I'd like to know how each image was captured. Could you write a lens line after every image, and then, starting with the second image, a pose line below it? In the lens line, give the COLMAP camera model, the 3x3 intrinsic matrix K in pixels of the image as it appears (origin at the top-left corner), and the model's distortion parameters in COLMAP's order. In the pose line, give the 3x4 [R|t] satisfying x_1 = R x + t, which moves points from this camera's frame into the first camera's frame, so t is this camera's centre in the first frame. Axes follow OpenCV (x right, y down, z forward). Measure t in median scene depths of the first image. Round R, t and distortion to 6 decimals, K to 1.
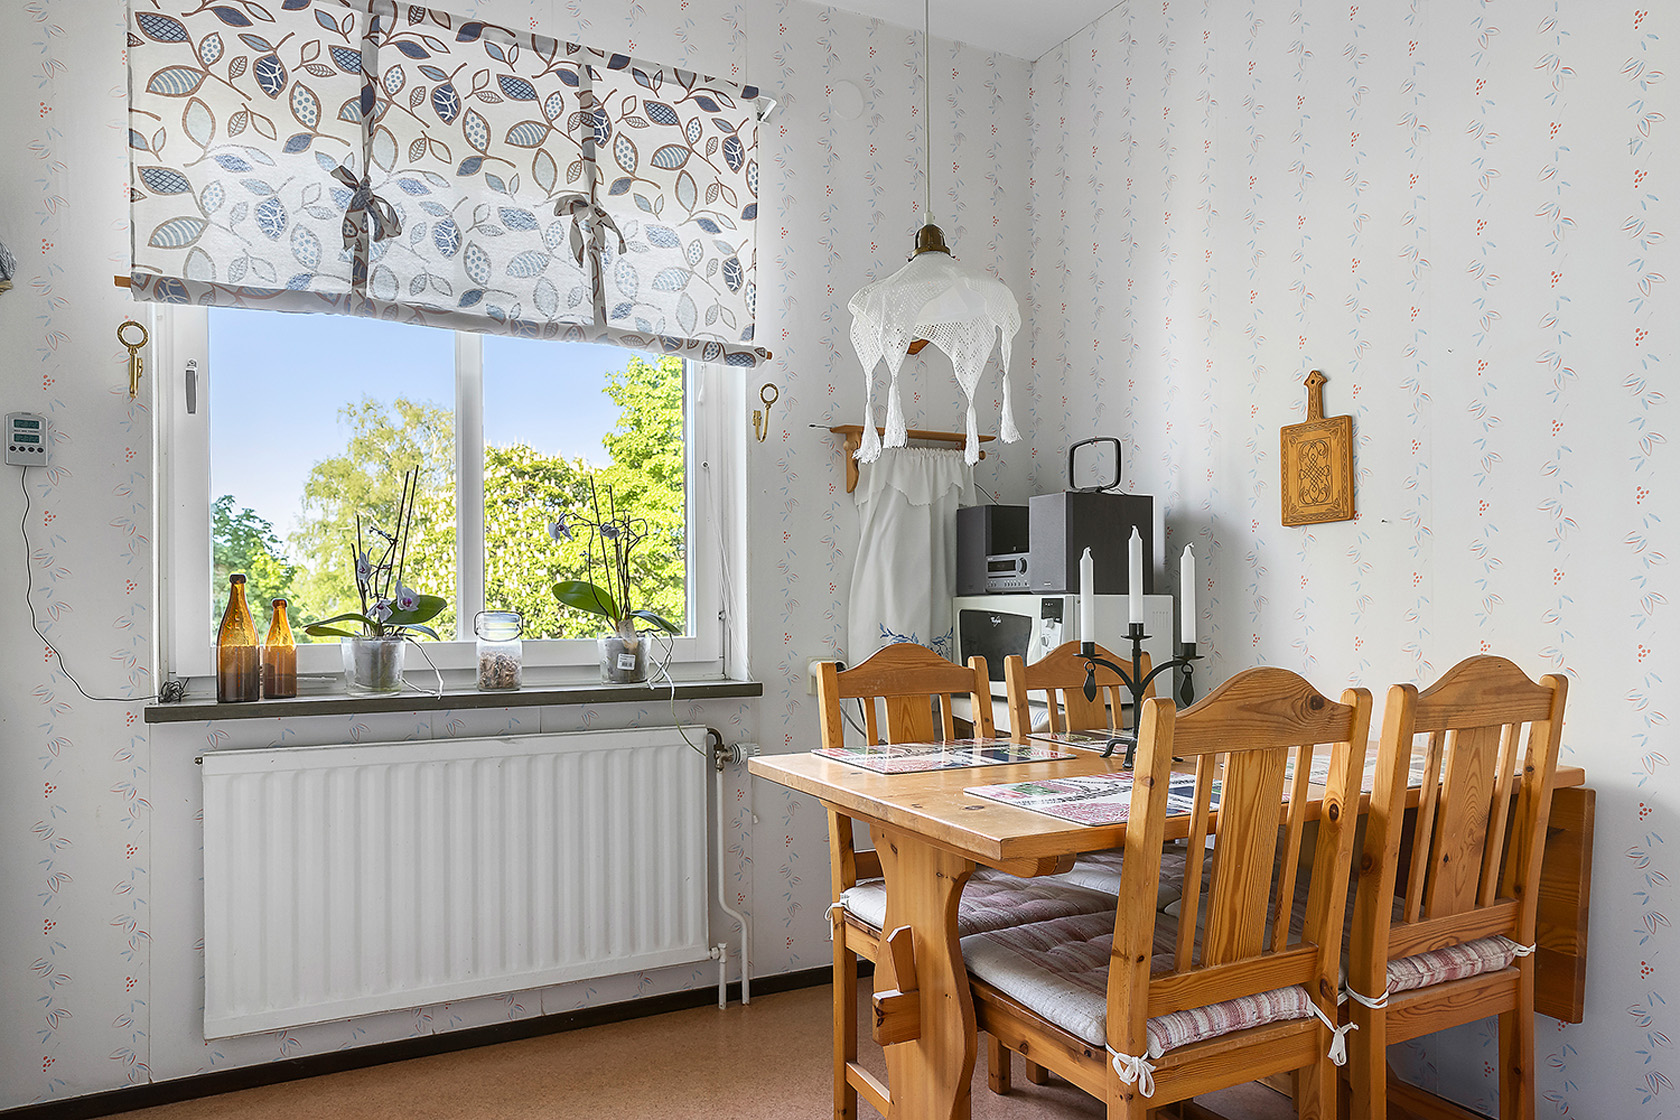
lens RADIAL K [[1117.3, 0, 837.5], [0, 1117.3, 613.6], [0, 0, 1]] dist [0.003777, 0.001893]
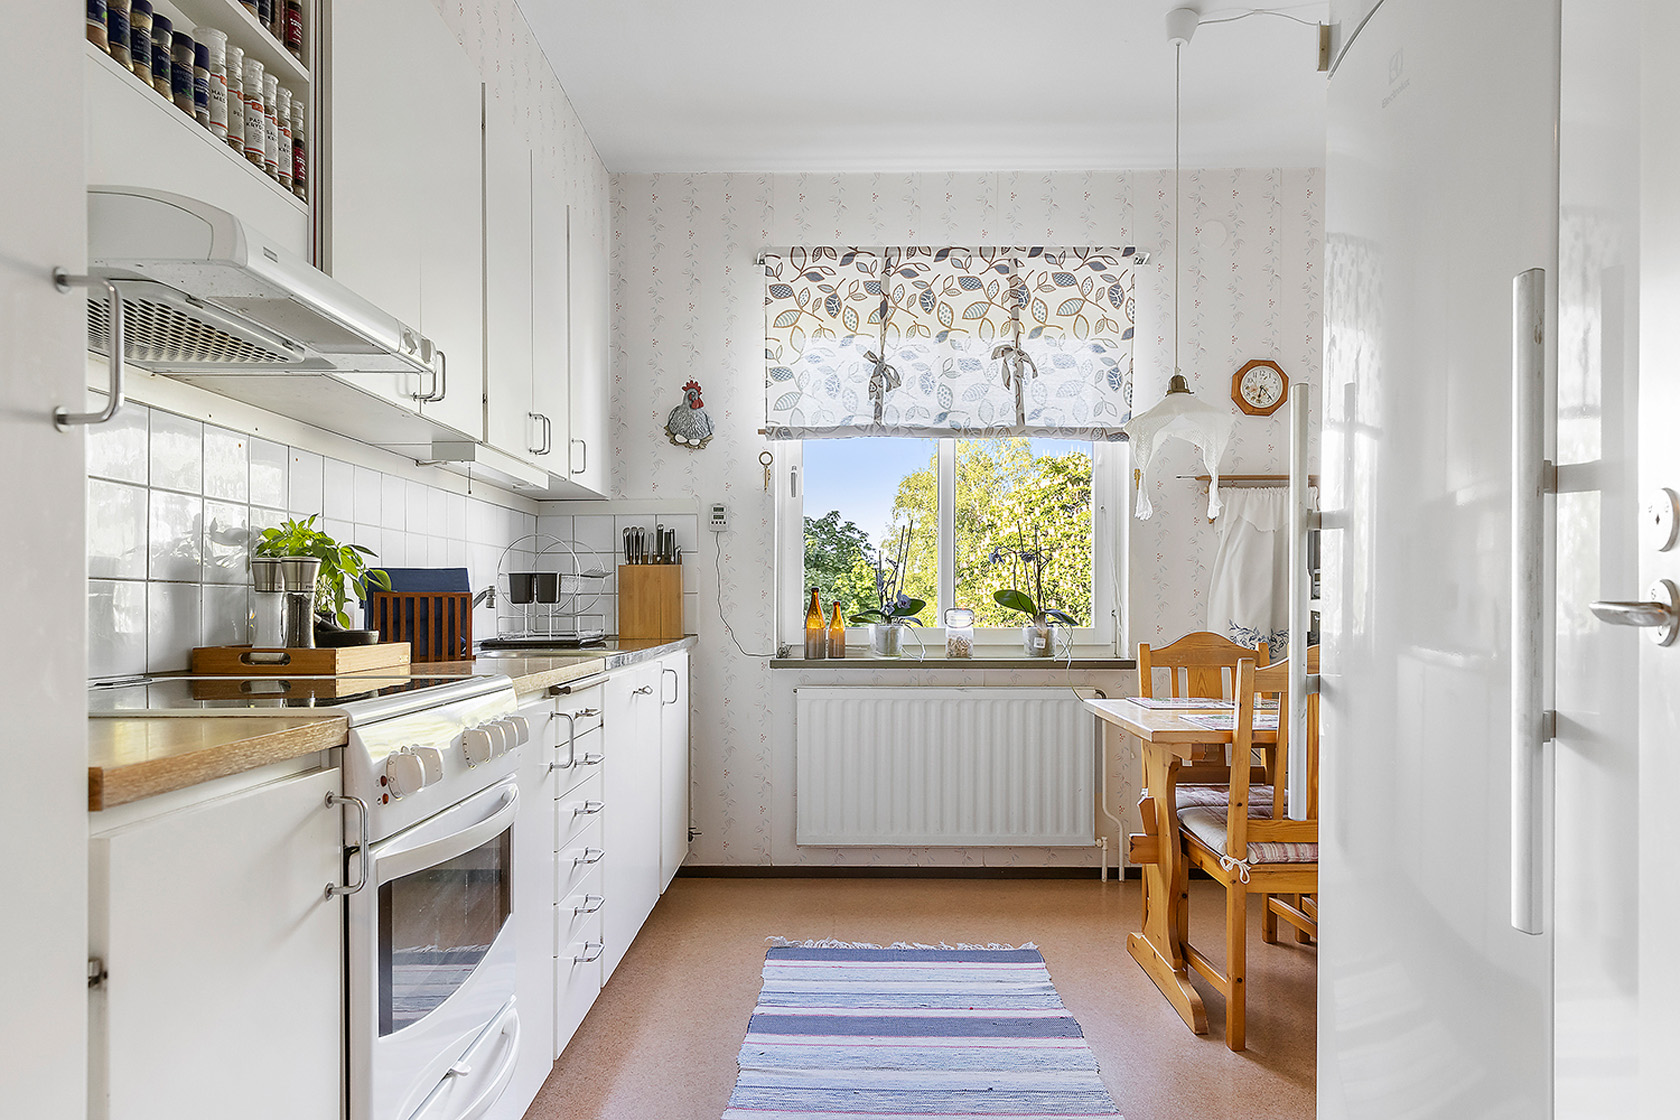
lens RADIAL K [[1117.3, 0, 837.5], [0, 1117.3, 613.6], [0, 0, 1]] dist [0.003777, 0.001893]
pose [[0.878616, 0.008120, -0.477461, 0.310600], [-0.007676, 0.999966, 0.002880, 0.001290], [0.477468, 0.001134, 0.878648, -0.490944]]
